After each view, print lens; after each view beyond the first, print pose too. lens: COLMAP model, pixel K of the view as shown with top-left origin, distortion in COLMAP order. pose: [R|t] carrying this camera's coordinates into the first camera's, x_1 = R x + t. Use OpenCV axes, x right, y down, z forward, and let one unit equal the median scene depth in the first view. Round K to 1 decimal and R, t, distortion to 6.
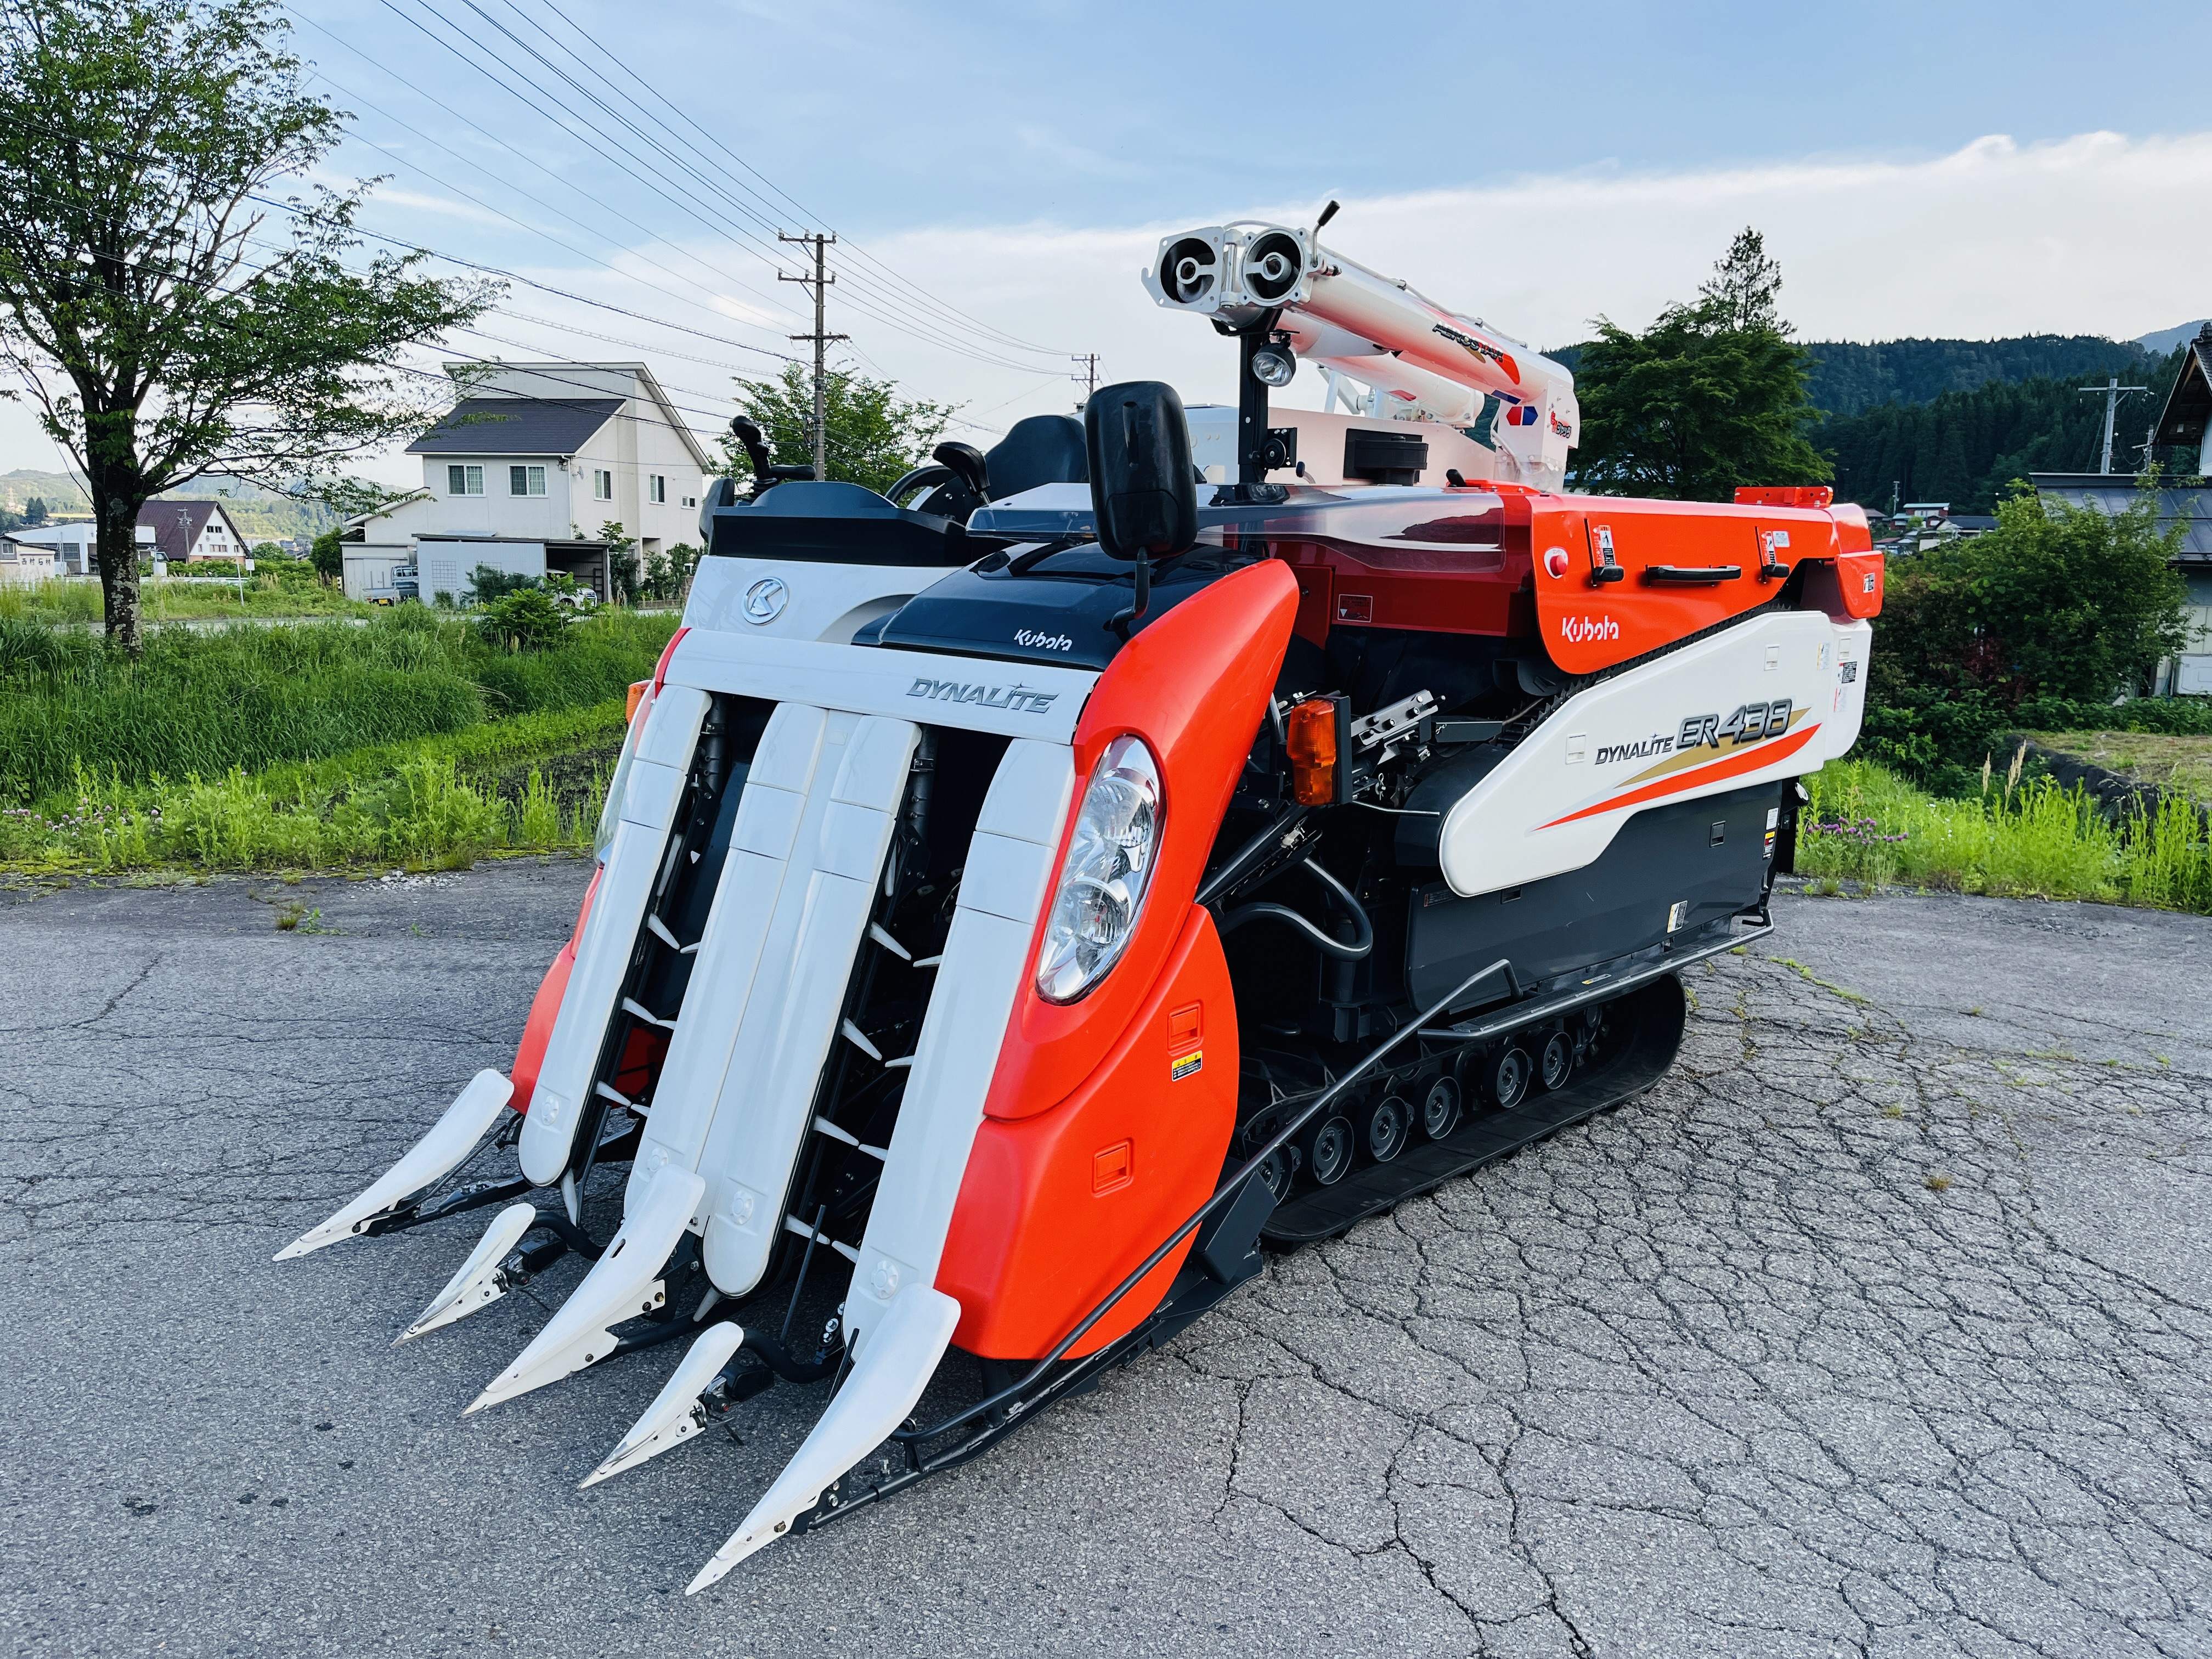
lens RADIAL K [[1697.6, 0, 1112.8], [0, 1697.6, 821.1], [0, 0, 1]] dist [0.074525, -0.107246]
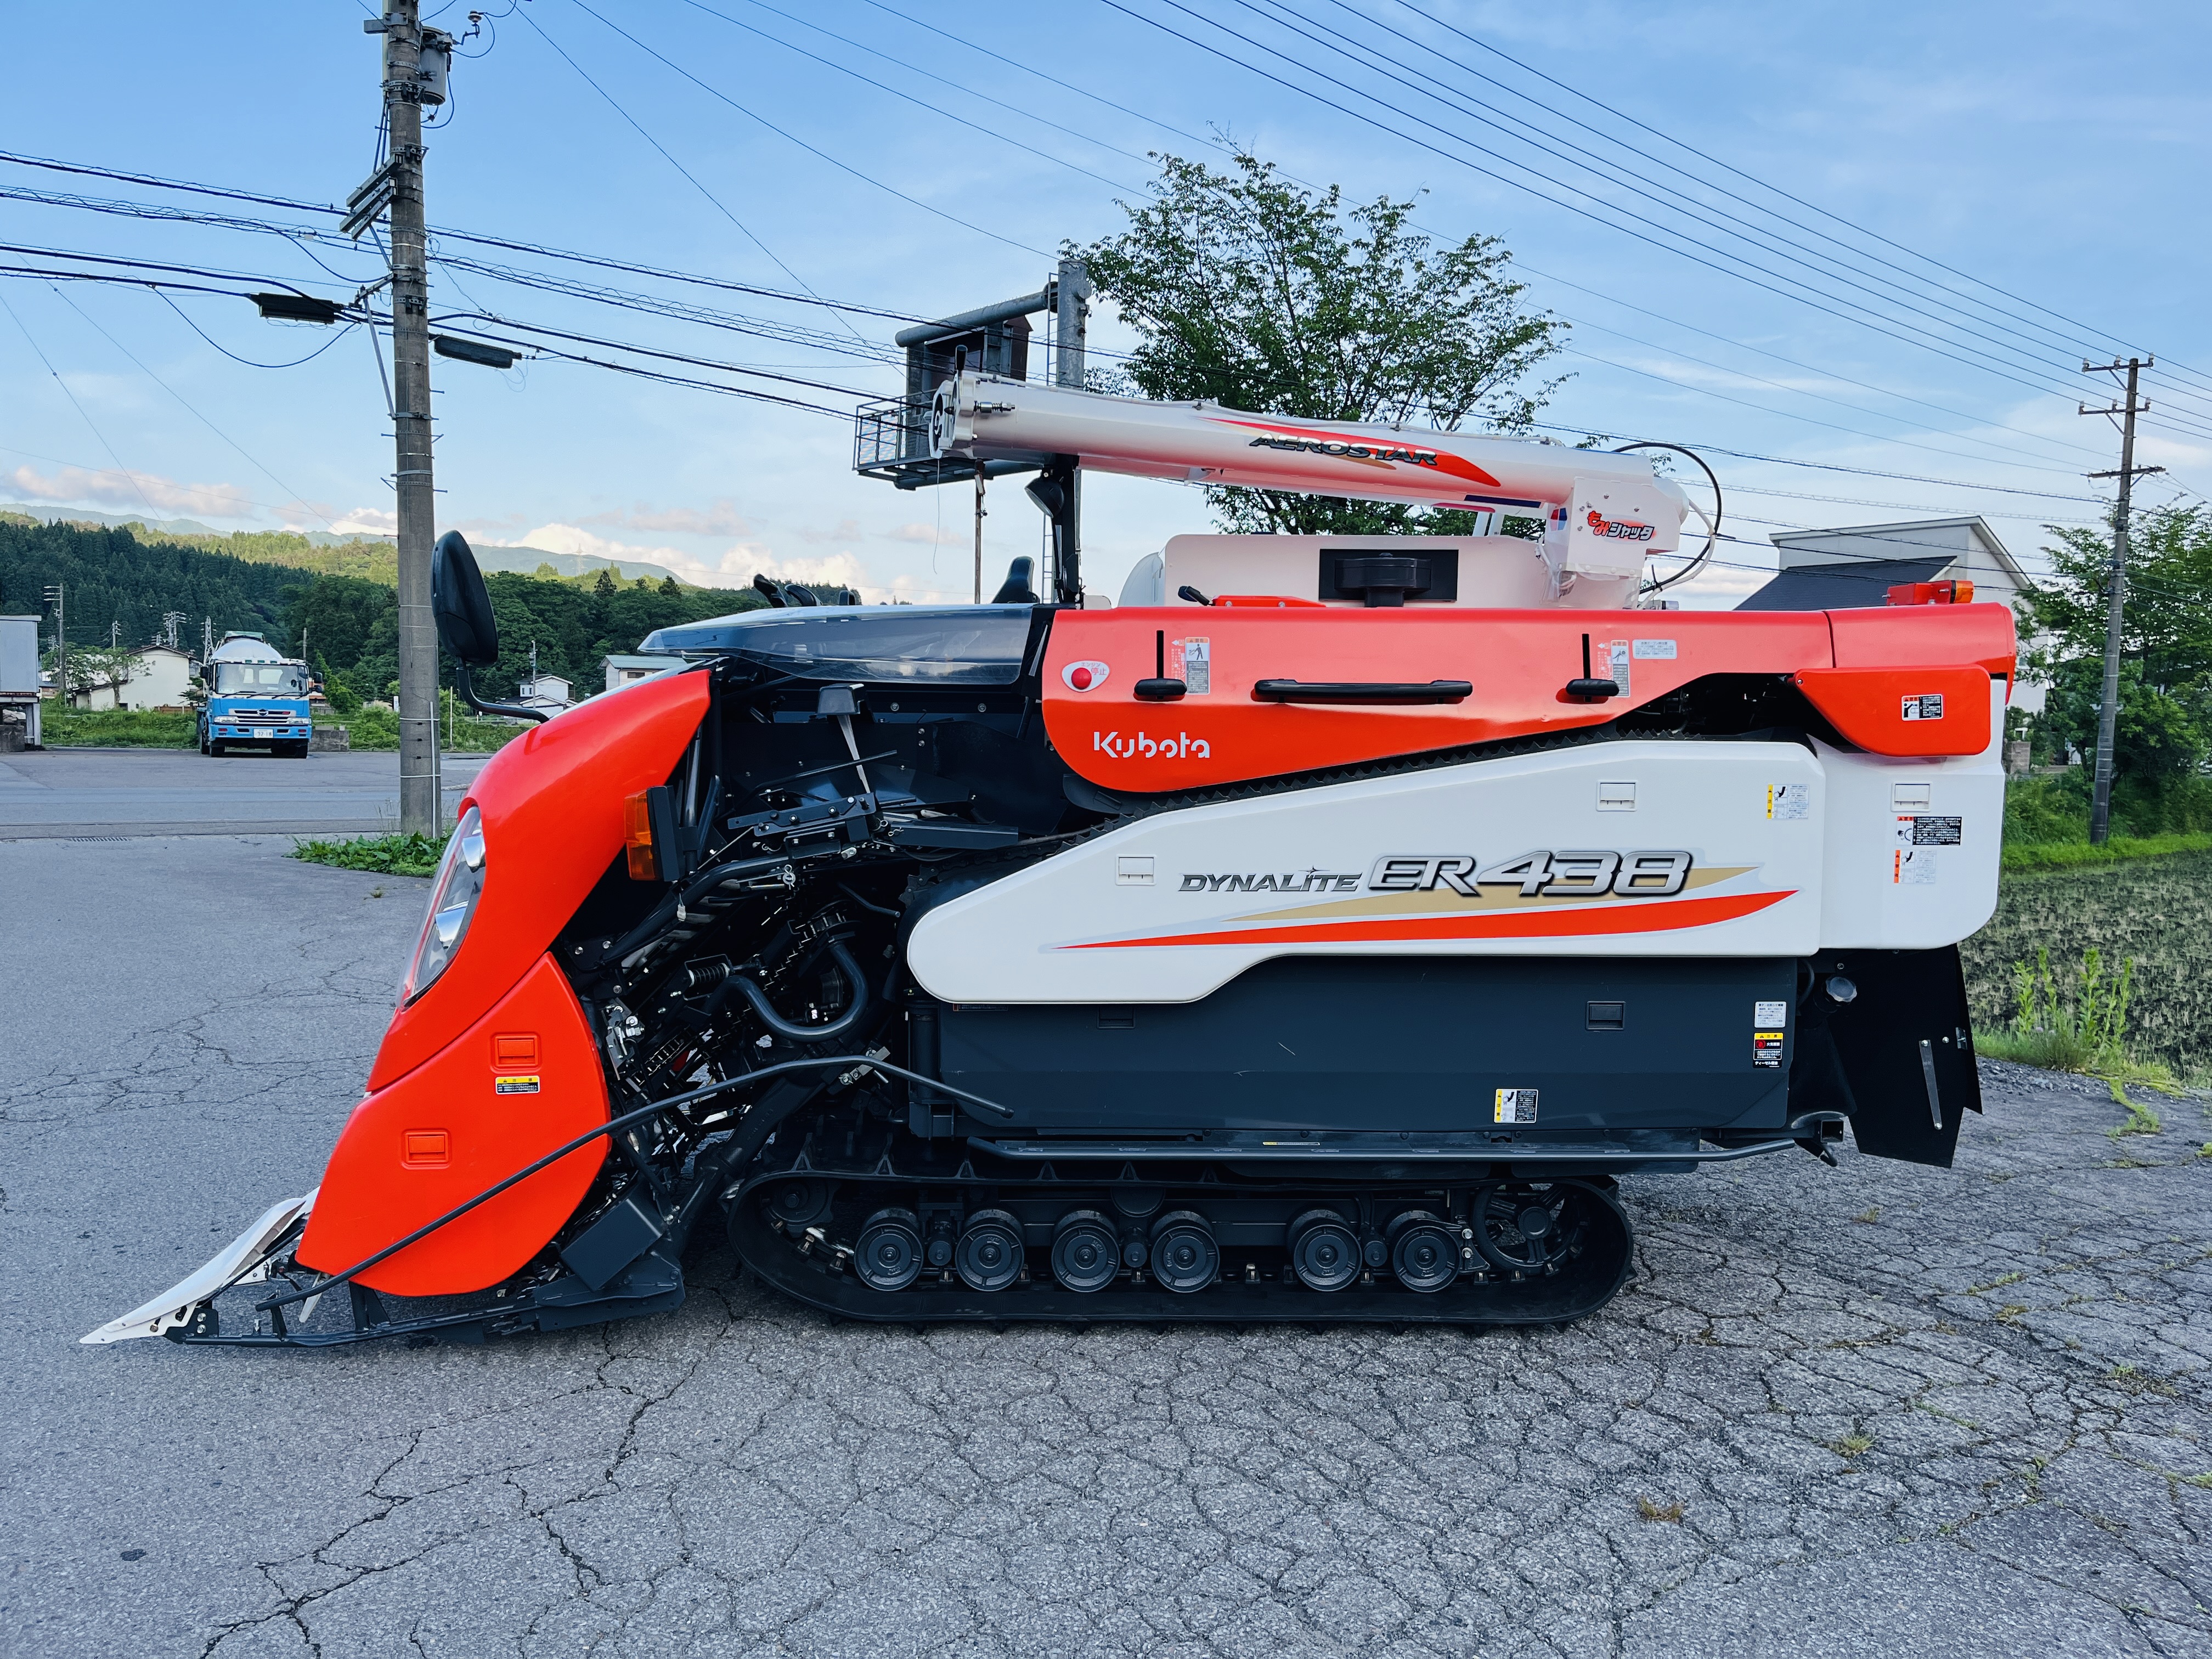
lens RADIAL K [[1697.6, 0, 1112.8], [0, 1697.6, 821.1], [0, 0, 1]] dist [0.074525, -0.107246]
pose [[0.708383, 0.042929, -0.704522, 0.764818], [-0.110928, 0.992516, -0.051057, -0.016768], [0.697057, 0.114319, 0.707843, 0.267506]]
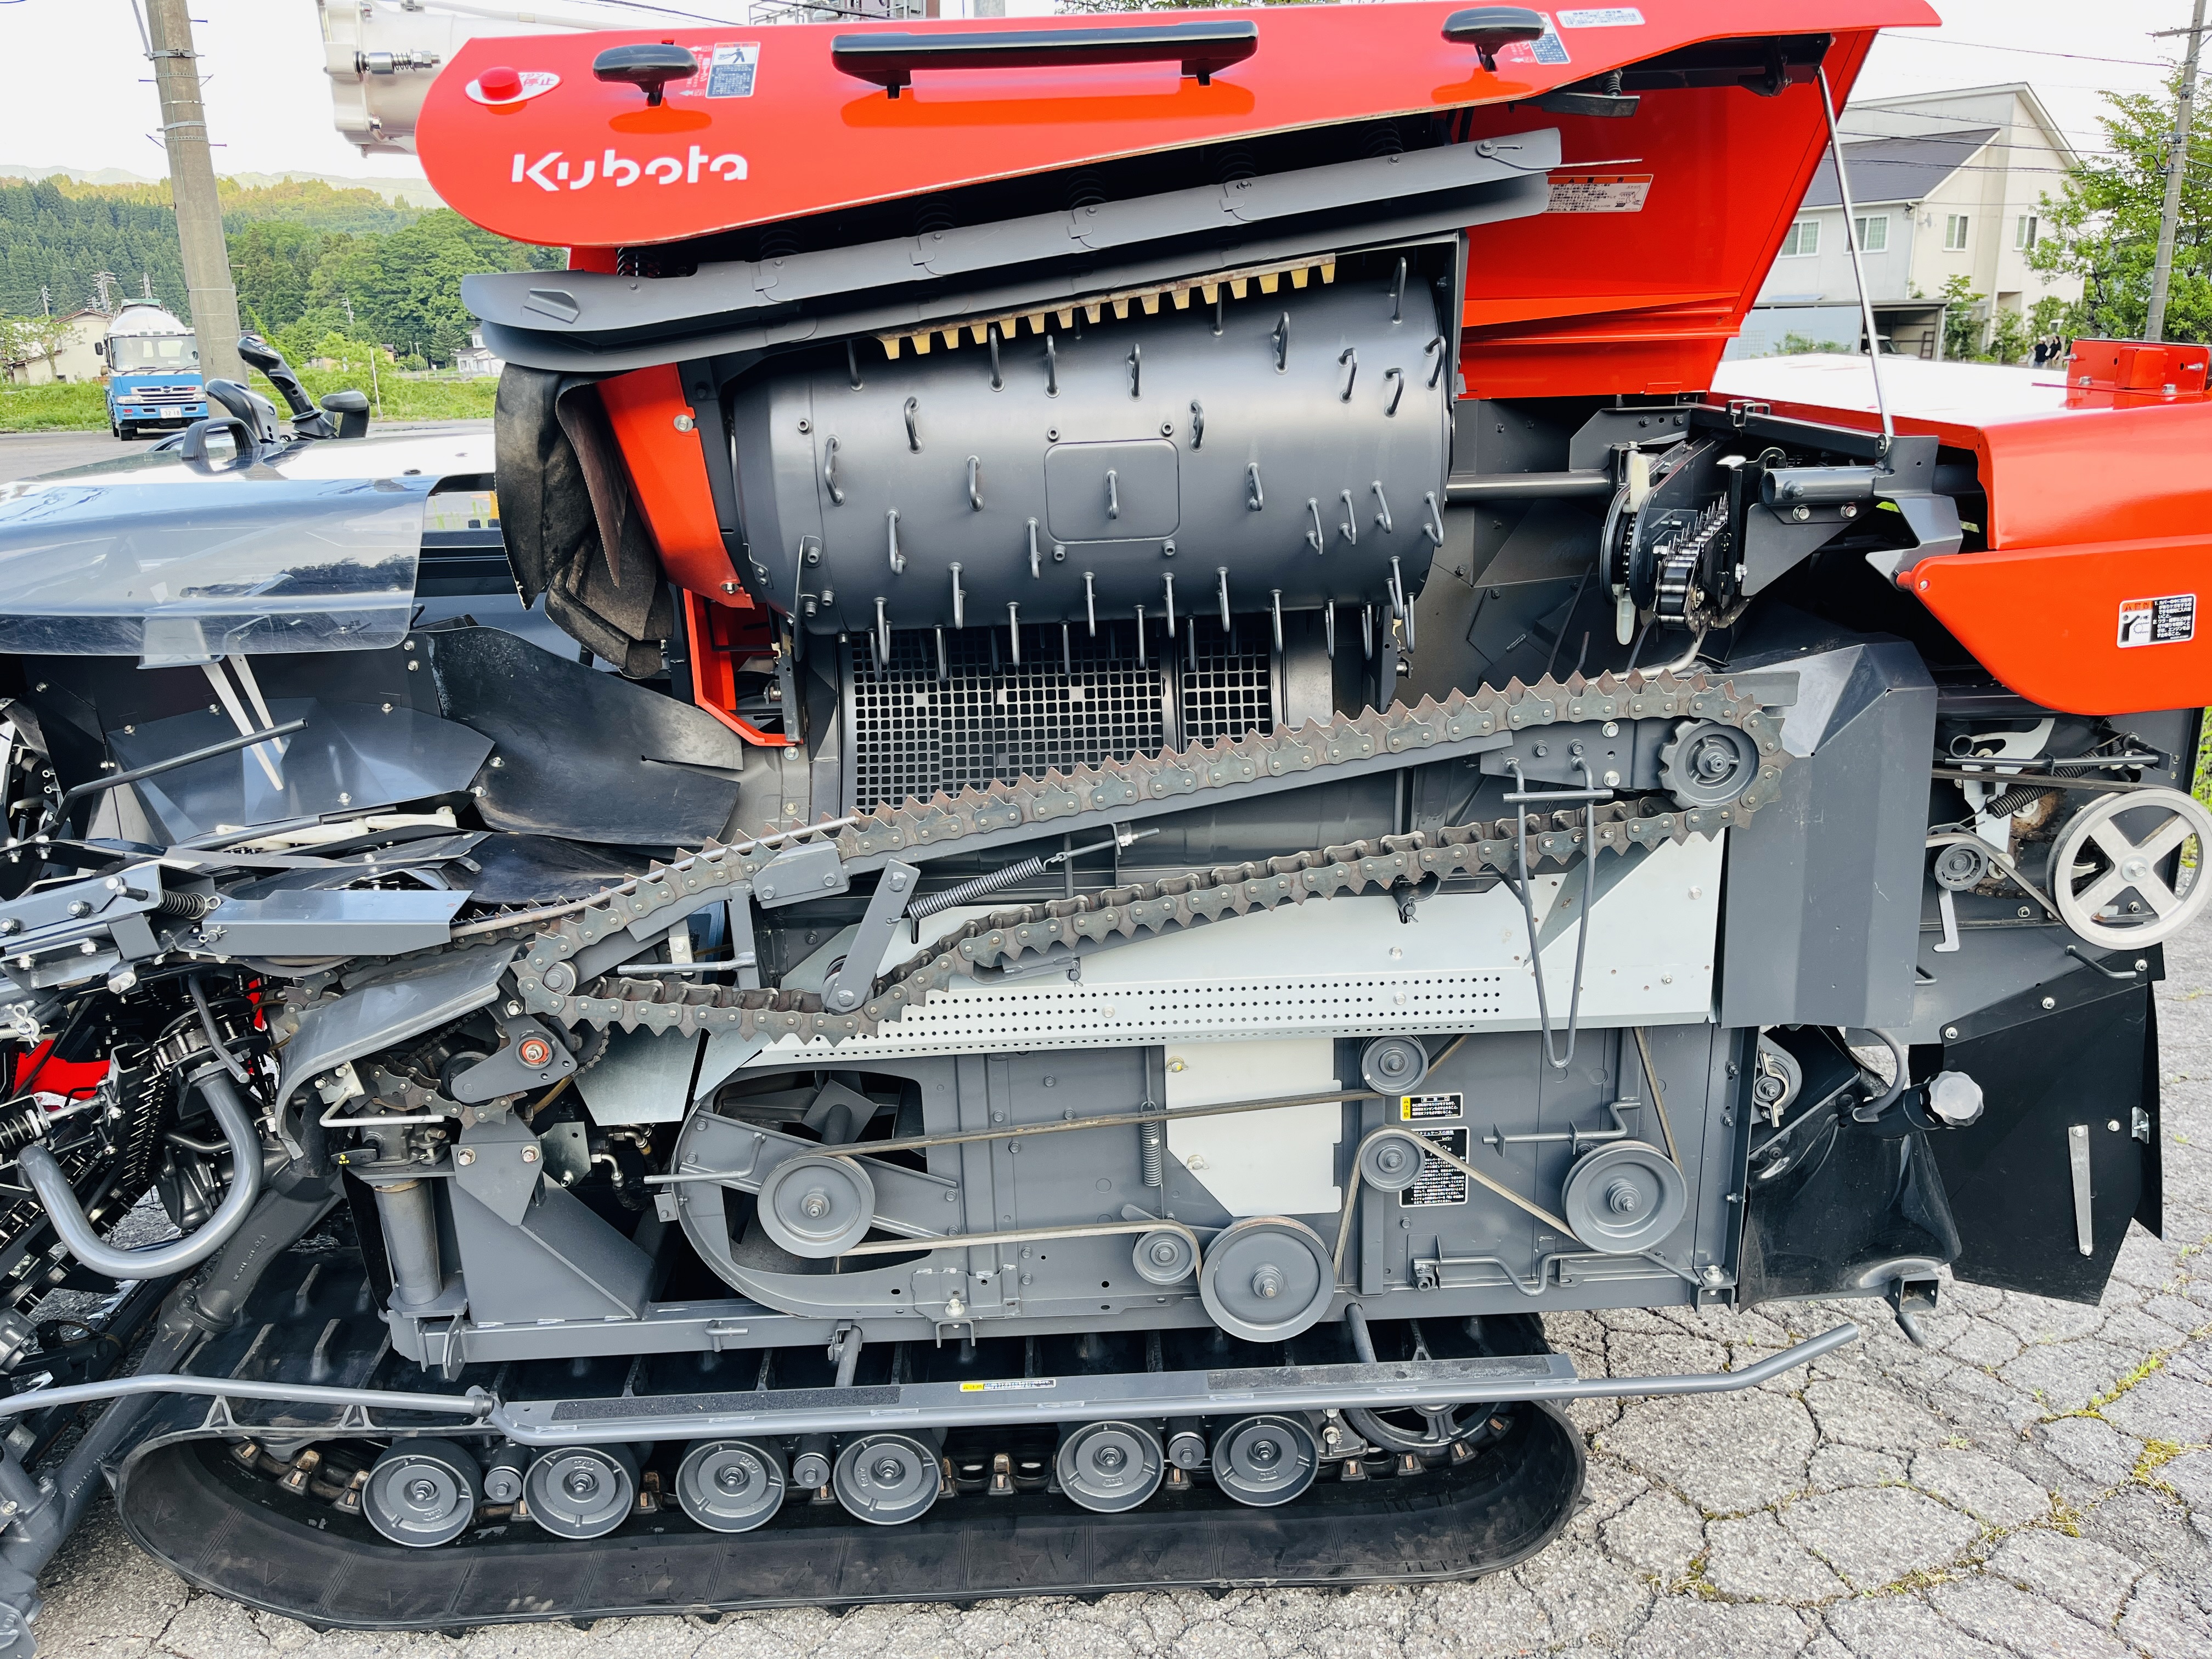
lens RADIAL K [[1696.4, 0, 1097.8], [0, 1696.4, 828.7], [0, 0, 1]] dist [0.060936, -0.097983]
pose [[0.706297, 0.166741, -0.687999, 0.581793], [-0.069441, 0.983497, 0.167069, -0.150991], [0.704502, -0.070225, 0.706219, 0.608484]]
